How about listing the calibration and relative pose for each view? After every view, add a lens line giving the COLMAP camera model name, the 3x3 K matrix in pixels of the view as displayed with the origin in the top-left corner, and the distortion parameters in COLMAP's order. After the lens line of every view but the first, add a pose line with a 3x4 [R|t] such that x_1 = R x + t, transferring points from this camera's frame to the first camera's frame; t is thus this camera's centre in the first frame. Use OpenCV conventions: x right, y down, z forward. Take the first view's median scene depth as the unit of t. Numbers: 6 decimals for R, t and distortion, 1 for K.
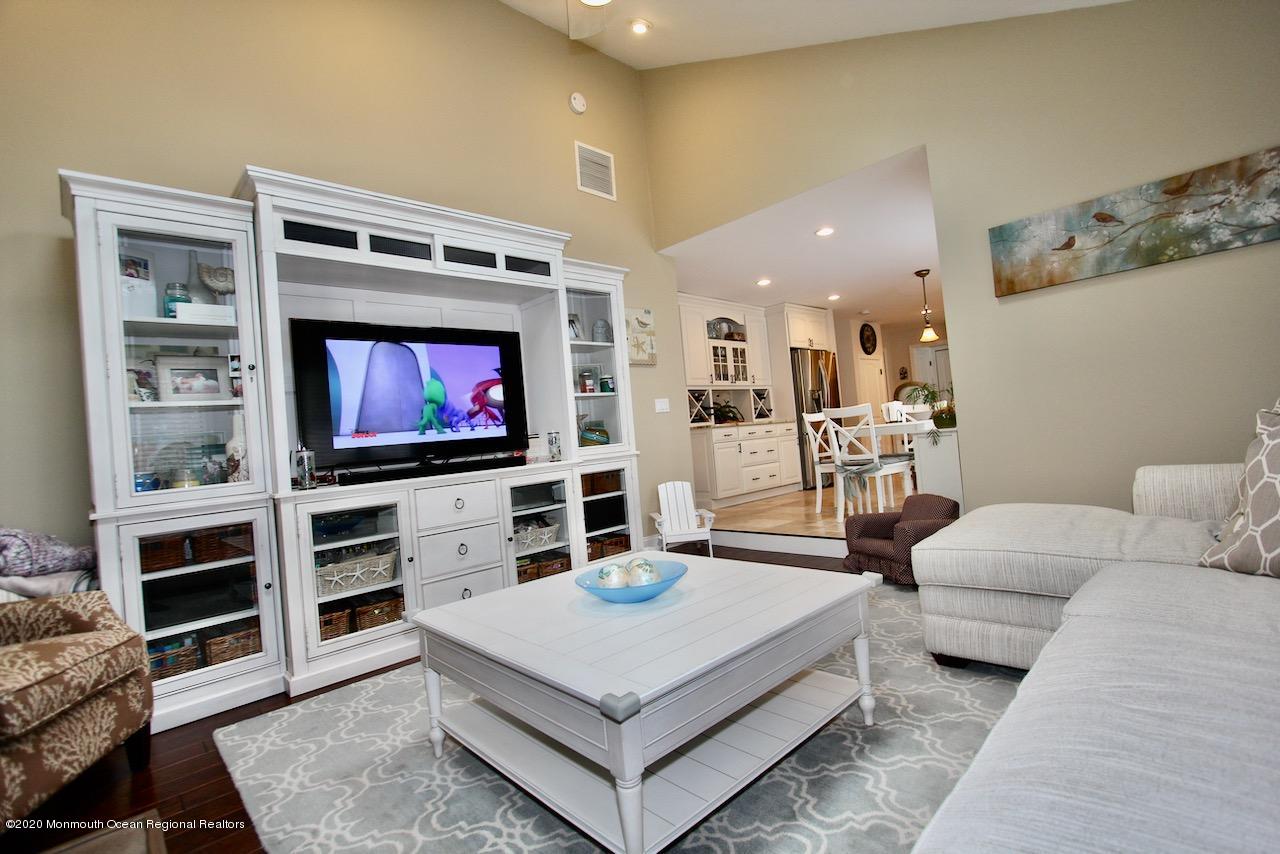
lens RADIAL K [[585.2, 0, 650.0], [0, 585.2, 418.9], [0, 0, 1]] dist [0.002101, -0.000406]
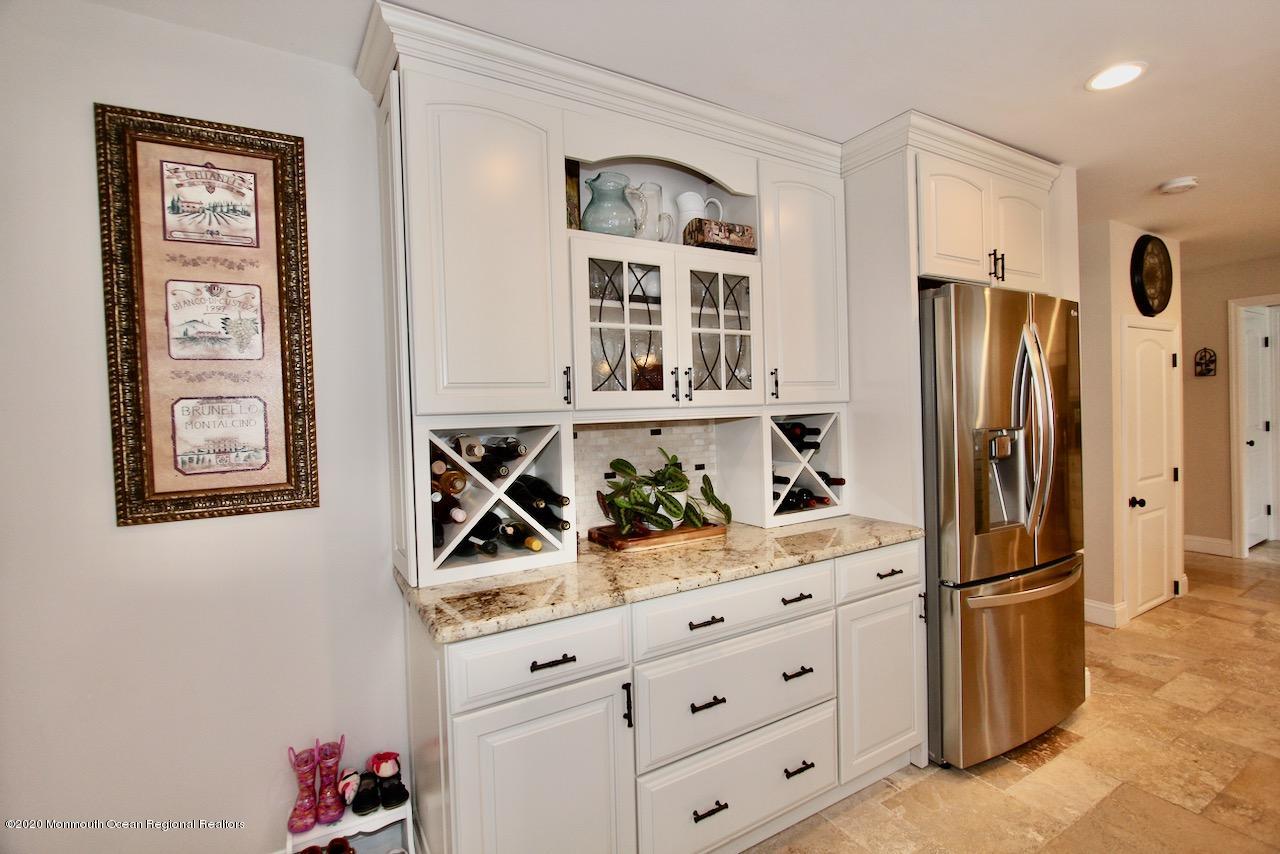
lens RADIAL K [[585.2, 0, 641.6], [0, 585.2, 426.2], [0, 0, 1]] dist [0.002101, -0.000406]
pose [[0.971449, 0.060963, -0.229284, 0.181026], [-0.044837, 0.996182, 0.074901, -0.065558], [0.232975, -0.062482, 0.970473, 0.697808]]
